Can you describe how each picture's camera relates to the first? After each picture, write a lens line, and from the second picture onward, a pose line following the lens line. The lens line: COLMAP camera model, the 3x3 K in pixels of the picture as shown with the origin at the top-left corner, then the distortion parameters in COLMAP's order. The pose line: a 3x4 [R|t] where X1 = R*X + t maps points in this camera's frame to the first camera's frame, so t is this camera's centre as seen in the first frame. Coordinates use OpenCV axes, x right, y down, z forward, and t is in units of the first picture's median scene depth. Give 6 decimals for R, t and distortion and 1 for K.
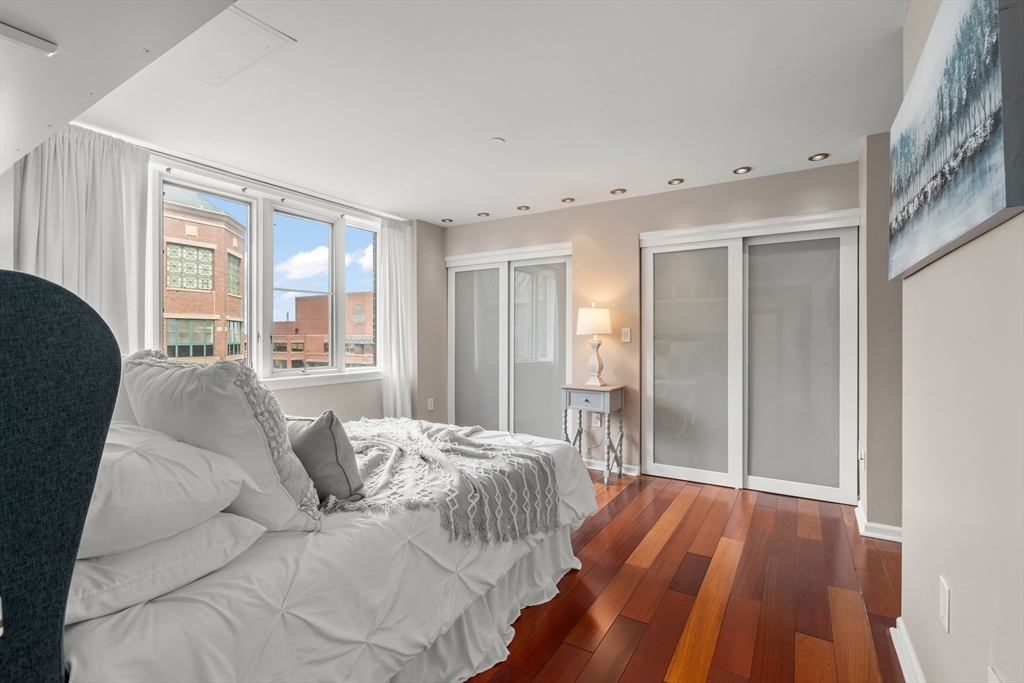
lens RADIAL K [[467.8, 0, 516.4], [0, 467.8, 338.1], [0, 0, 1]] dist [-0.004245, 0.001426]
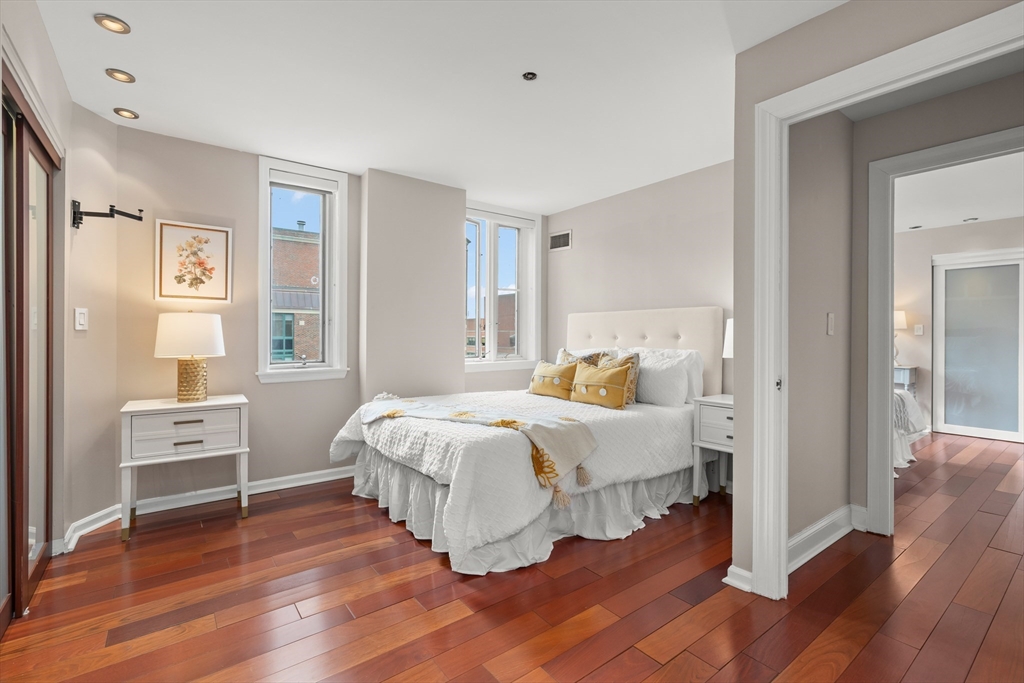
lens RADIAL K [[467.8, 0, 518.5], [0, 467.8, 333.5], [0, 0, 1]] dist [-0.004245, 0.001426]
pose [[0.937141, 0.004366, -0.348924, -0.050808], [-0.004809, 0.999988, -0.000402, 0.001391], [0.348918, 0.002055, 0.937151, -0.090769]]
